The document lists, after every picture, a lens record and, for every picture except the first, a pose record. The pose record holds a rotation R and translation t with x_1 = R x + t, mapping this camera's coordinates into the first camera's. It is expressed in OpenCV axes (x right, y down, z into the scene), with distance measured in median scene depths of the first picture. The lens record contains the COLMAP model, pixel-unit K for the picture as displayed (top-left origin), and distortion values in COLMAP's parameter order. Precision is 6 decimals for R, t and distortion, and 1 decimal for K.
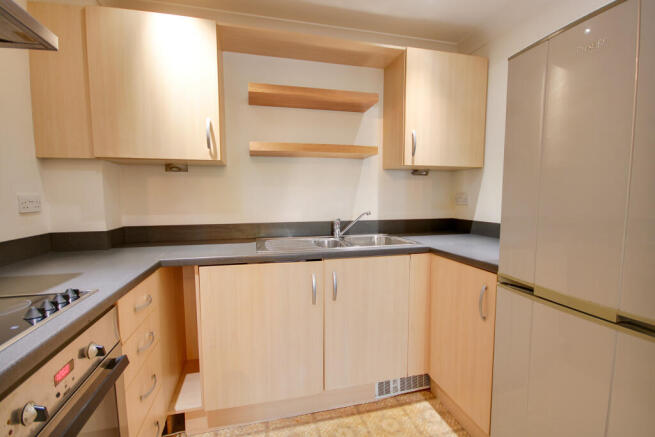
lens RADIAL K [[302.9, 0, 326.9], [0, 302.9, 220.3], [0, 0, 1]] dist [-0.000848, -0.001083]
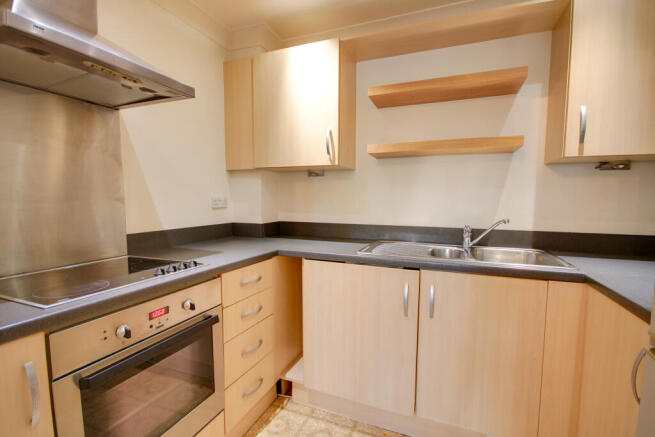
lens RADIAL K [[302.9, 0, 328.6], [0, 302.9, 220.8], [0, 0, 1]] dist [-0.000848, -0.001083]
pose [[0.806494, 0.052121, -0.588940, 0.240086], [-0.055843, 0.998369, 0.011885, -0.007830], [0.588599, 0.023303, 0.808089, 0.094002]]
